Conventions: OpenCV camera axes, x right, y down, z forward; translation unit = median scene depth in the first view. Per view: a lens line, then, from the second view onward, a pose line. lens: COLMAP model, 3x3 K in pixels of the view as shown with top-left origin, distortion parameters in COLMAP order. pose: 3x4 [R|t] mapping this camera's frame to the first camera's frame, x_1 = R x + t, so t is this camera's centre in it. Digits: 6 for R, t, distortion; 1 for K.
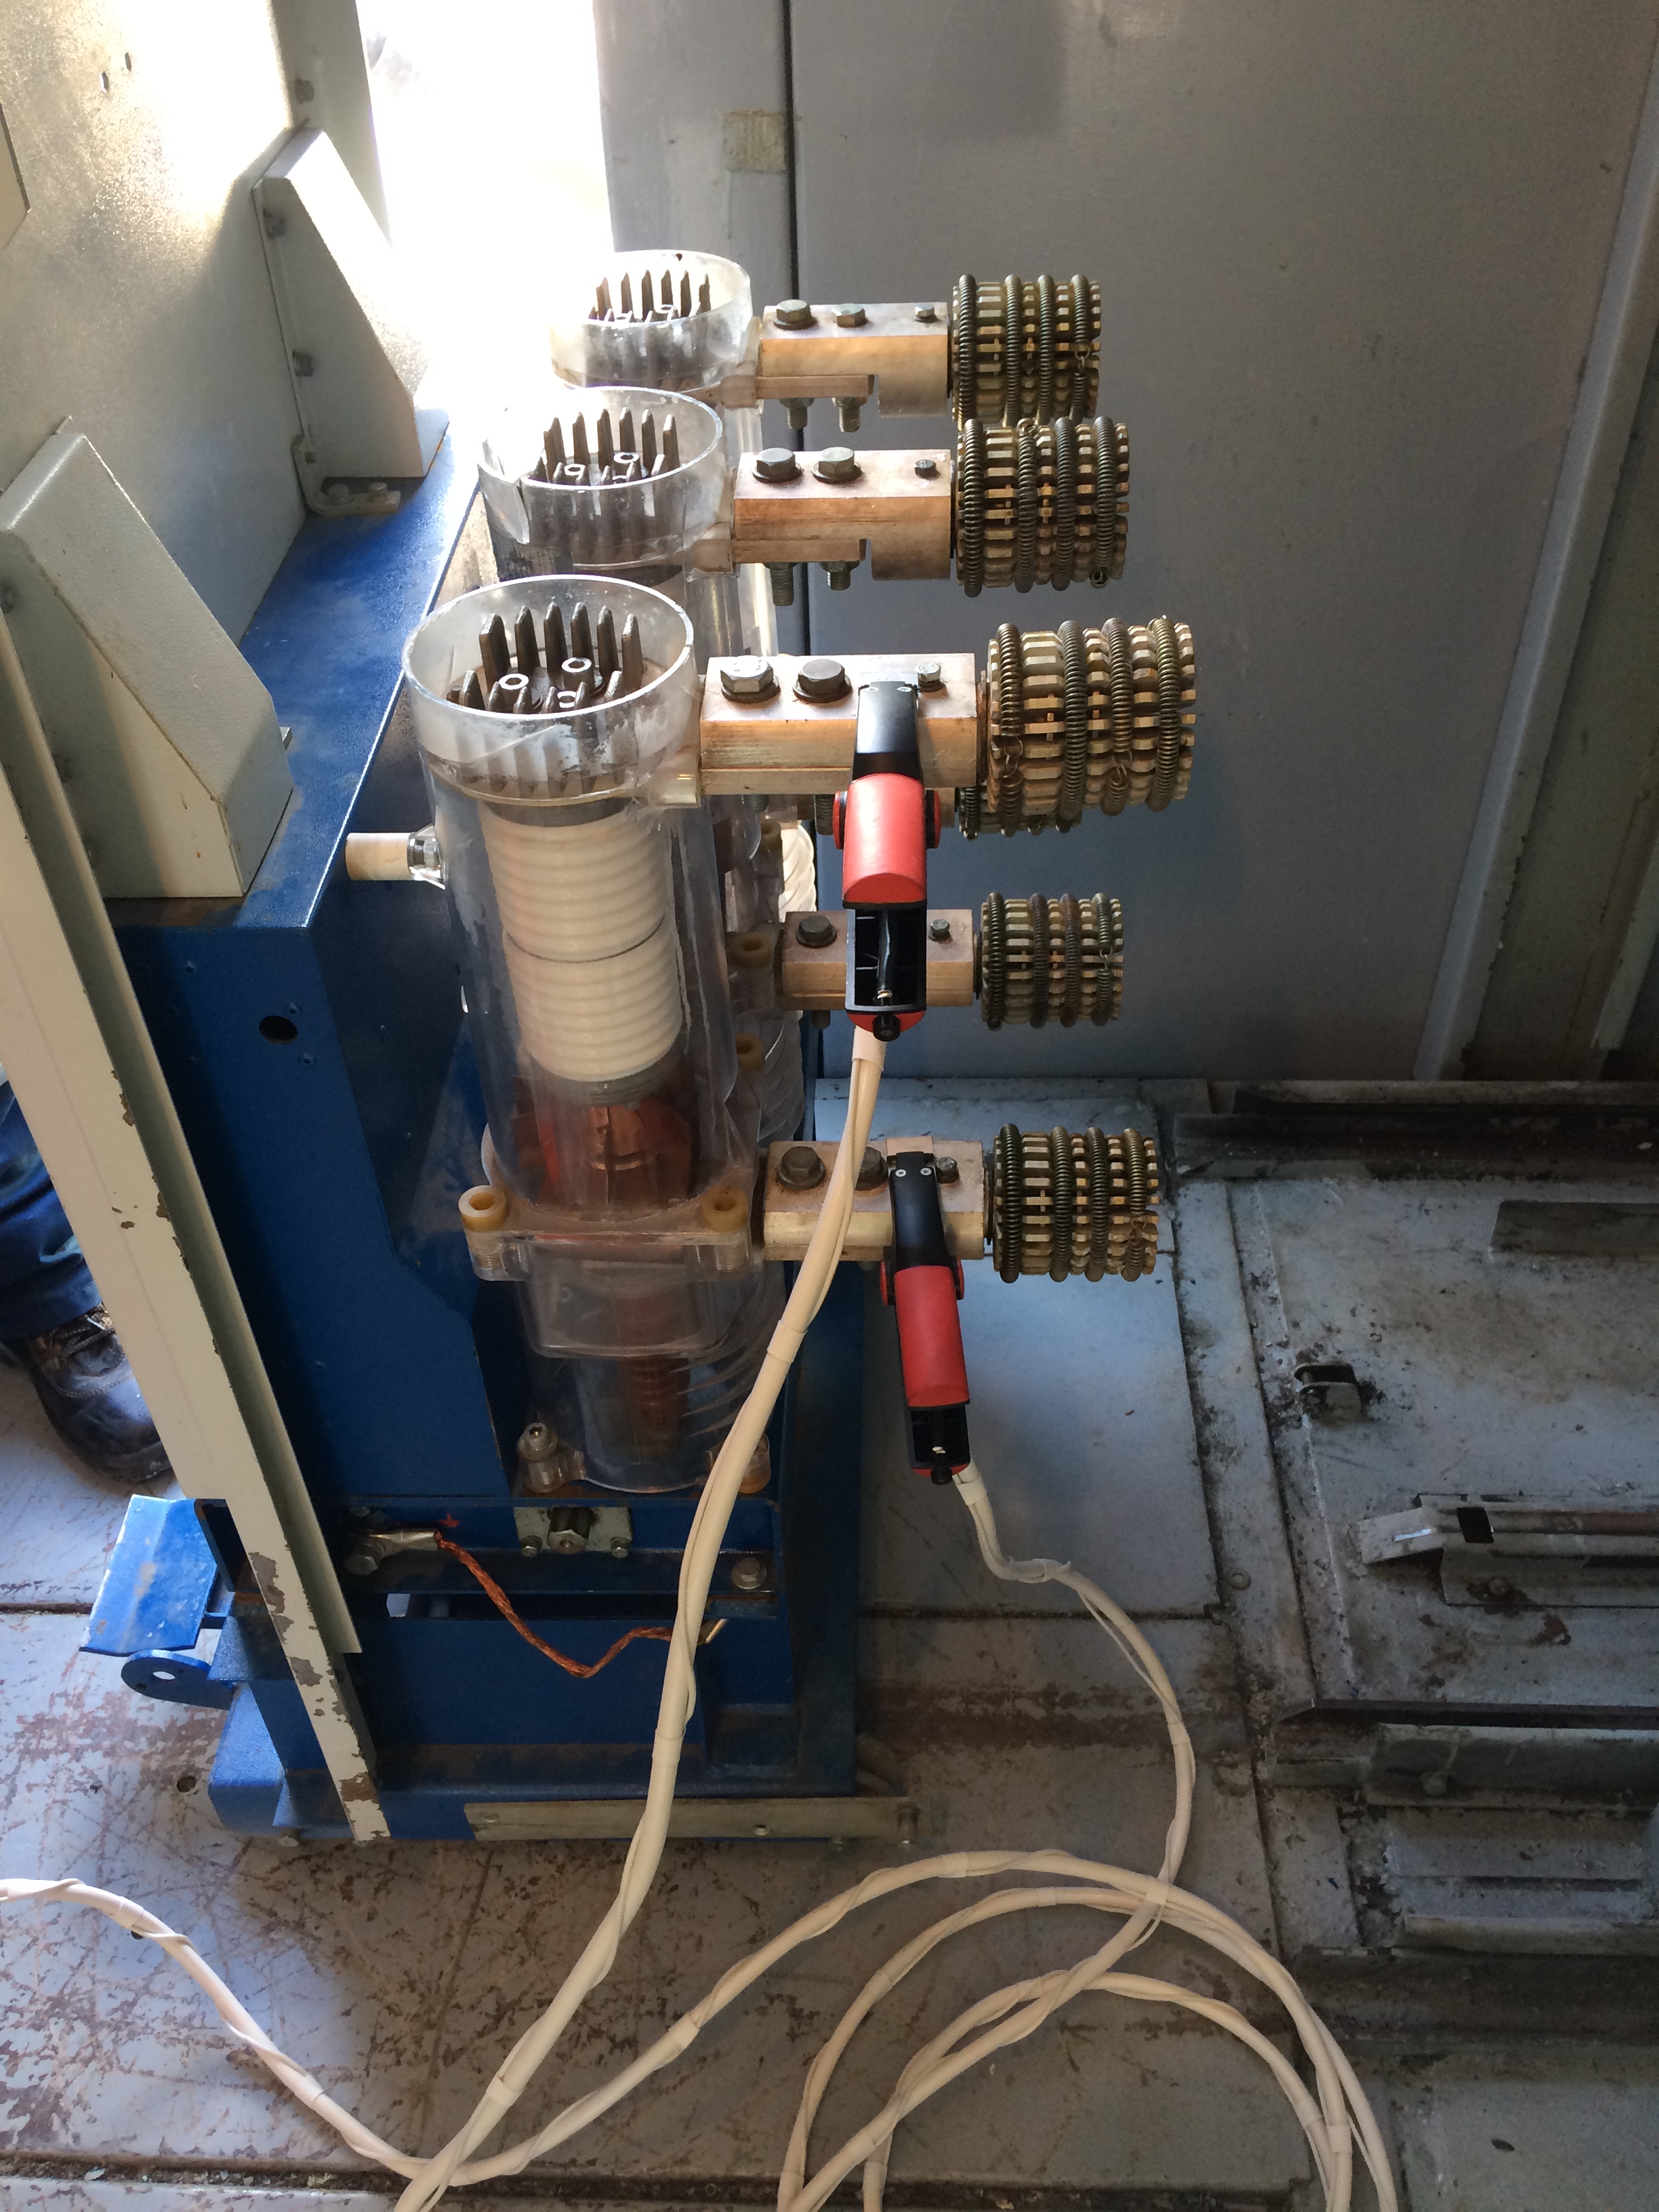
lens RADIAL K [[1919.8, 0, 829.5], [0, 1919.8, 1106.0], [0, 0, 1]] dist [0.111059, -0.167980]
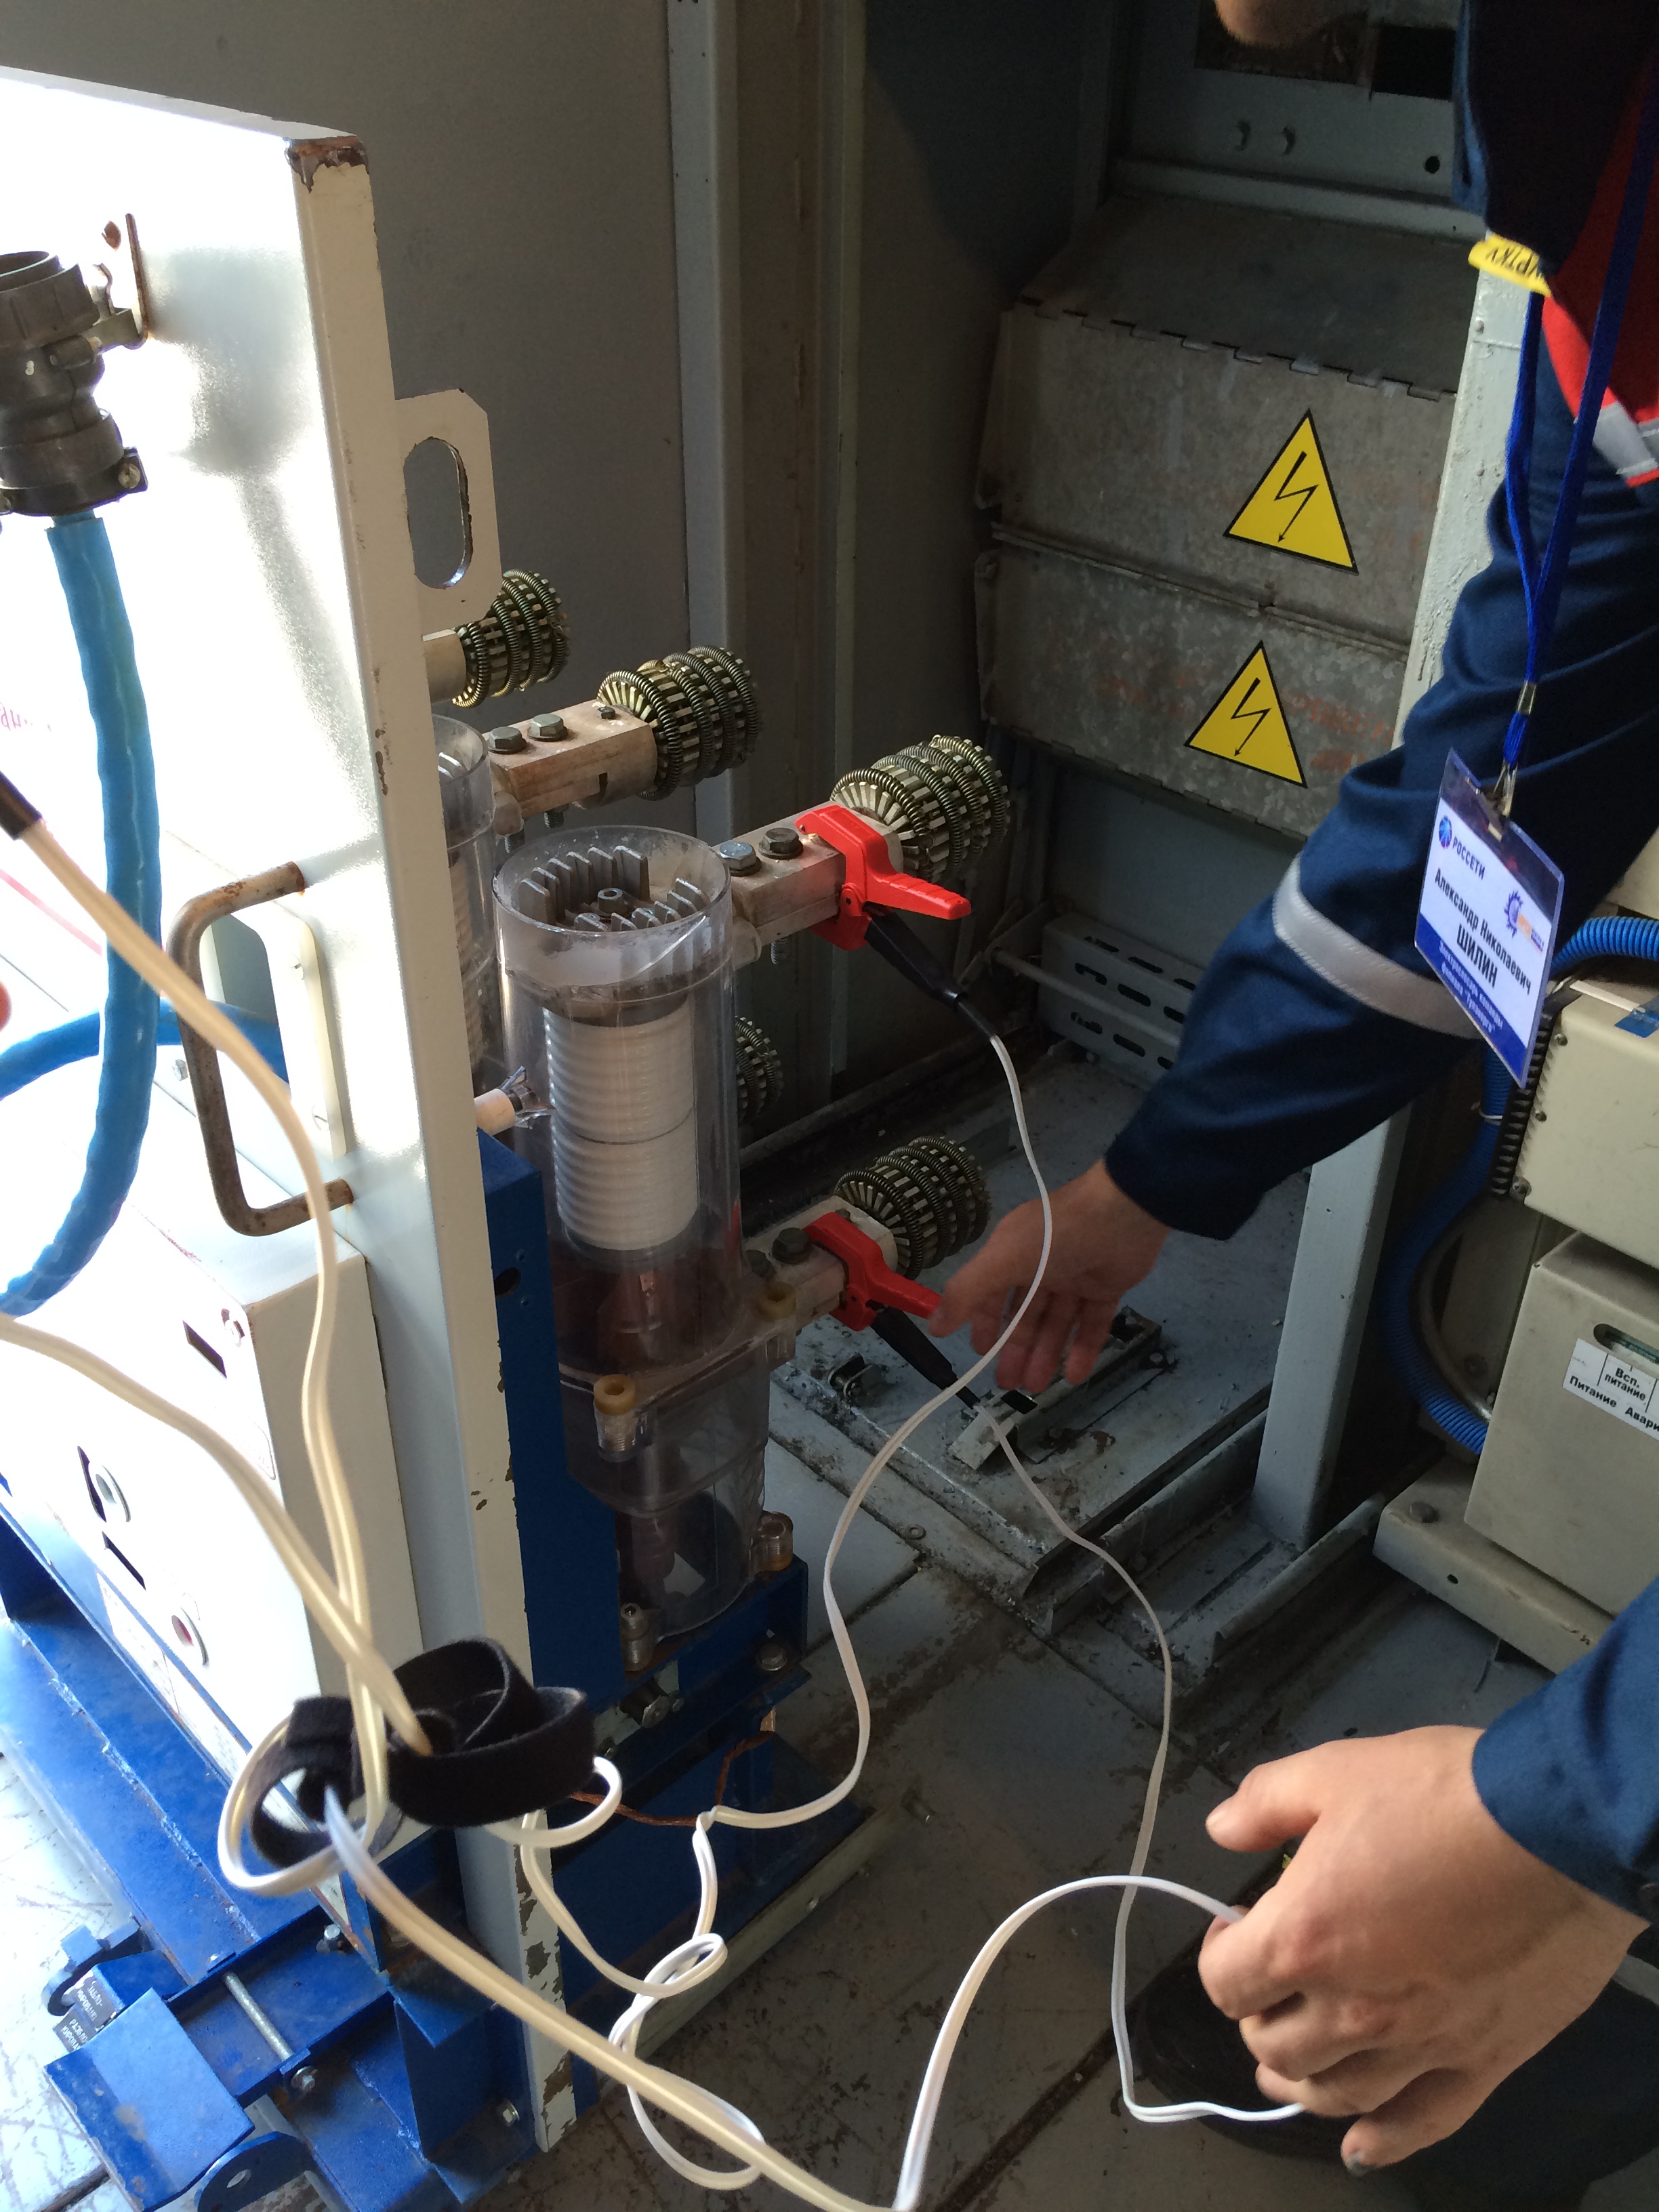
lens RADIAL K [[1919.8, 0, 829.5], [0, 1919.8, 1106.0], [0, 0, 1]] dist [0.111059, -0.167980]
pose [[0.696588, -0.361384, 0.619811, -0.551558], [0.448774, 0.893491, 0.016590, -0.045276], [-0.559791, 0.266599, 0.784576, 0.008009]]
